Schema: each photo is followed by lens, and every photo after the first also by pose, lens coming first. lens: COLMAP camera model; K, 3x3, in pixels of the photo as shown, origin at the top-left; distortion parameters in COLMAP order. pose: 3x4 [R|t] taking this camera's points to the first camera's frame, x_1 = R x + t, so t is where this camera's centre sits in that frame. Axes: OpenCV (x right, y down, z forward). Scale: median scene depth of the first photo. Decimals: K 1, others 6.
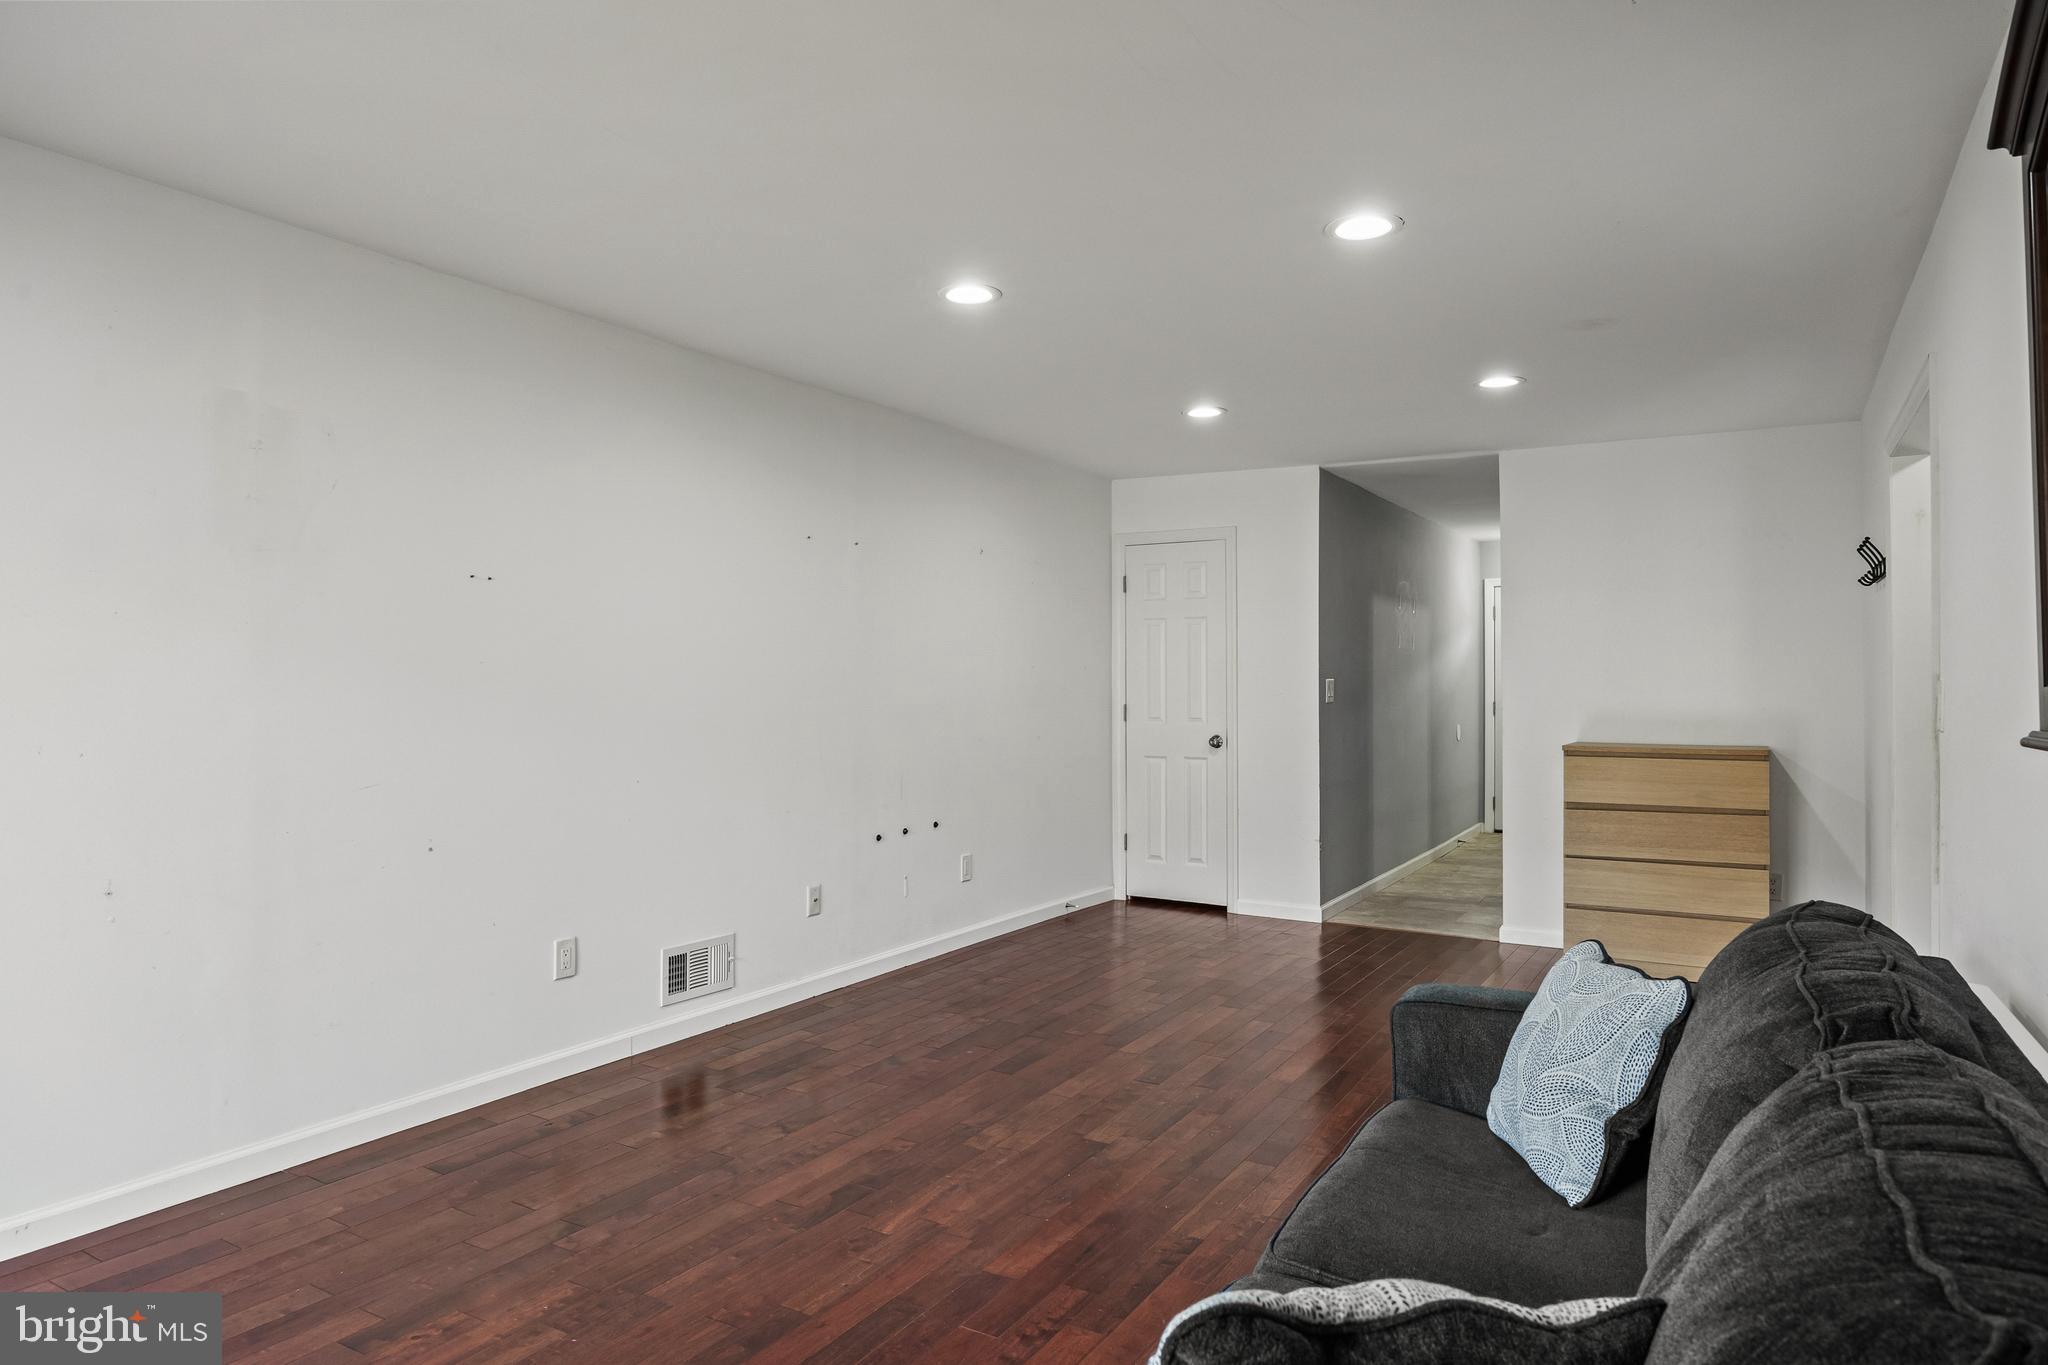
lens RADIAL K [[1254.6, 0, 1024.0], [0, 1254.6, 682.5], [0, 0, 1]] dist [0.000031, 0.000140]
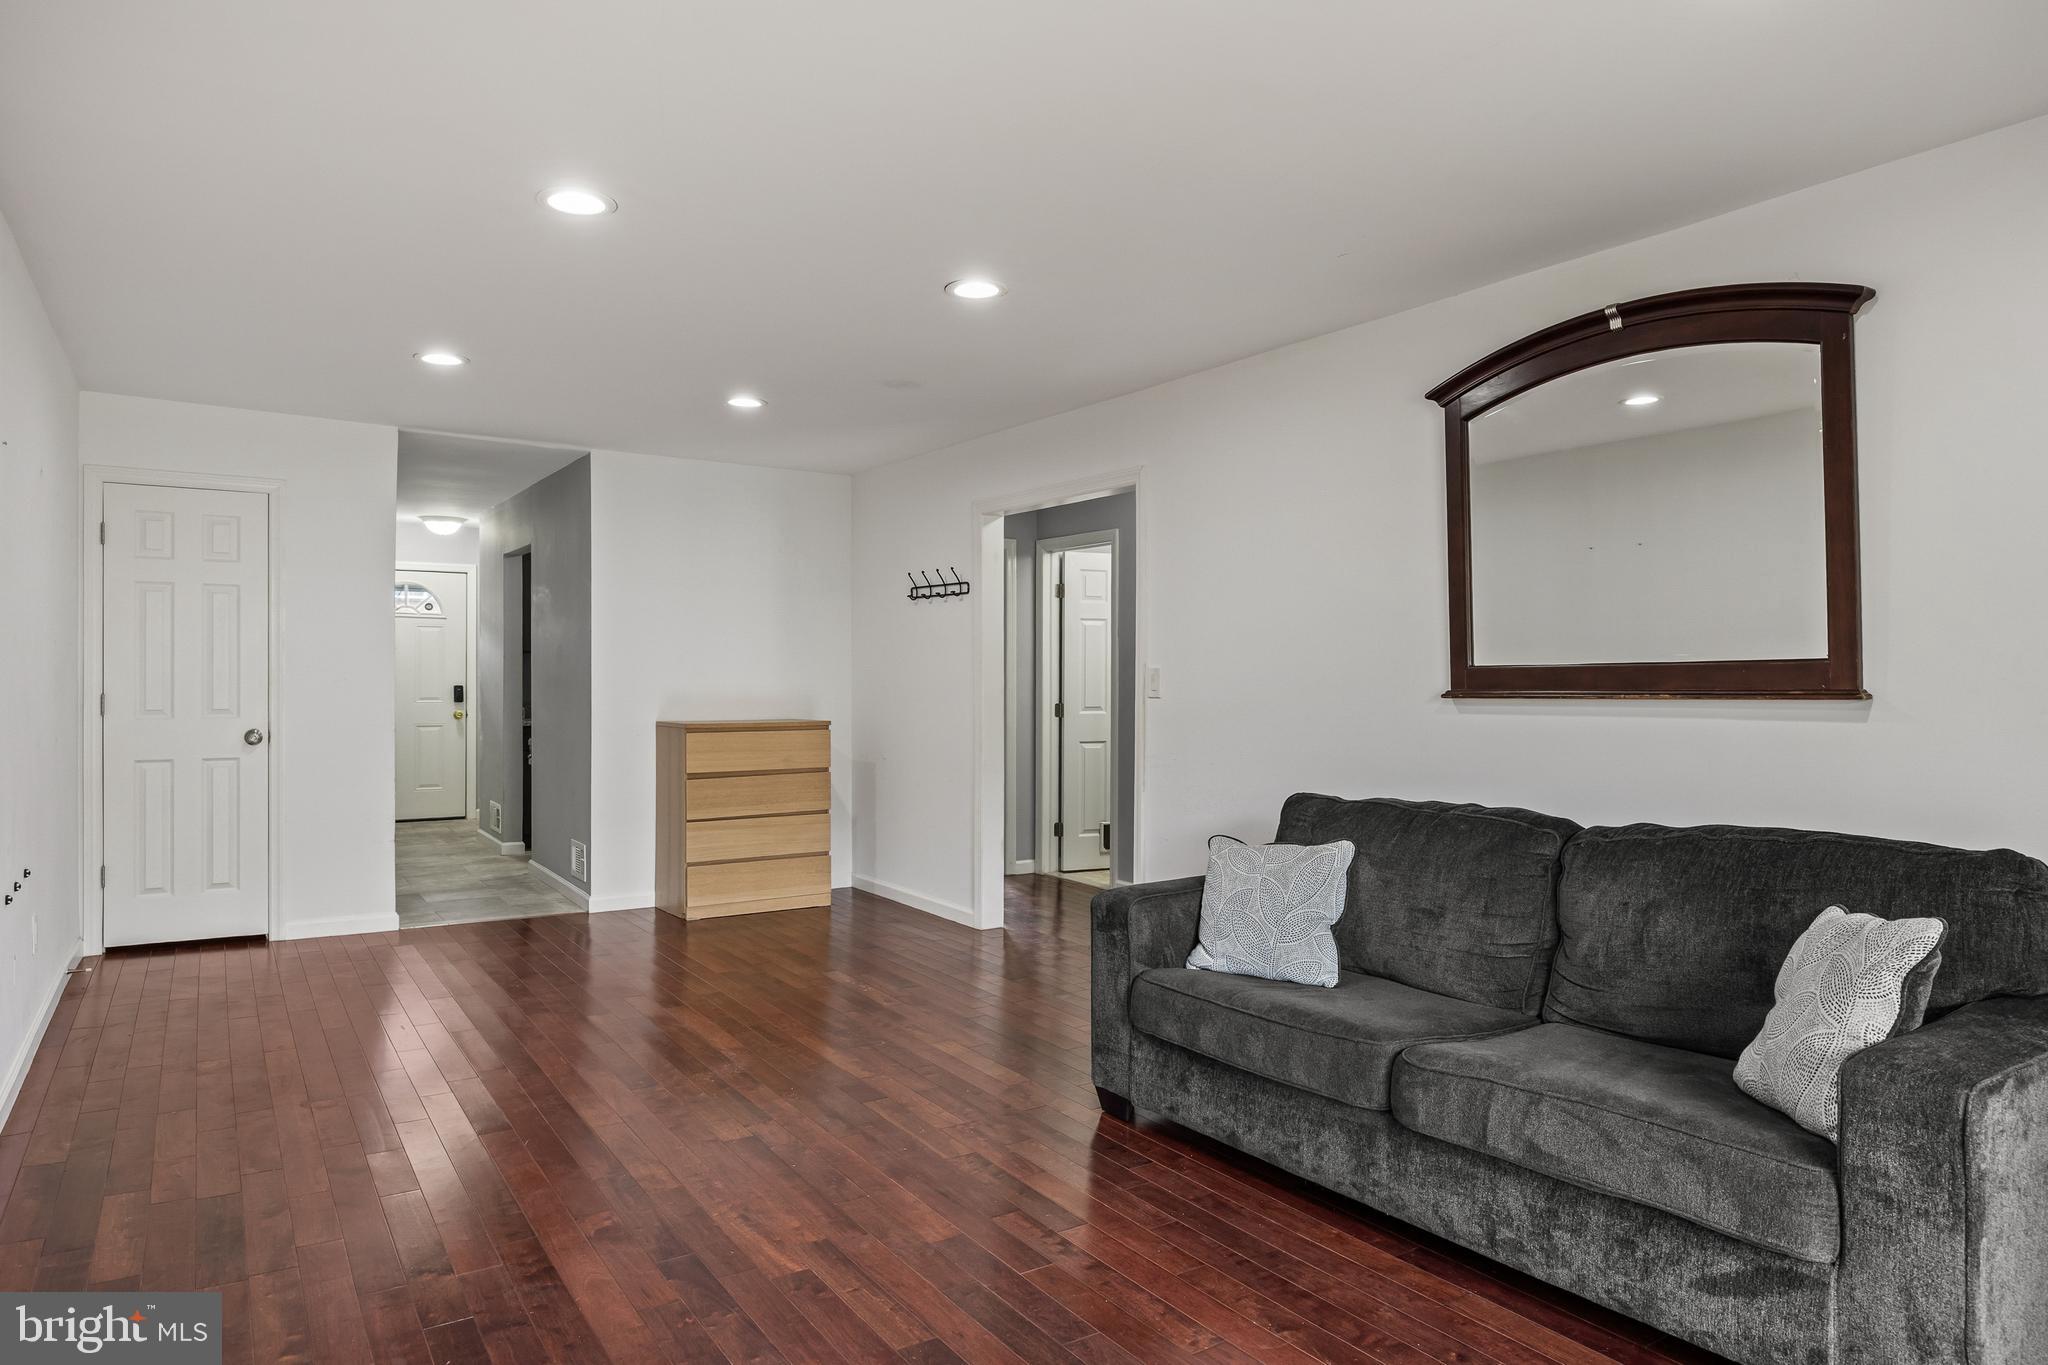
lens RADIAL K [[1225.2, 0, 1024.0], [0, 1225.2, 682.5], [0, 0, 1]] dist [-0.021495, 0.000141]
pose [[0.437900, -0.005419, 0.899008, -0.449804], [-0.003893, 0.999961, 0.007924, 0.003905], [-0.899015, -0.006969, 0.437862, 0.256719]]
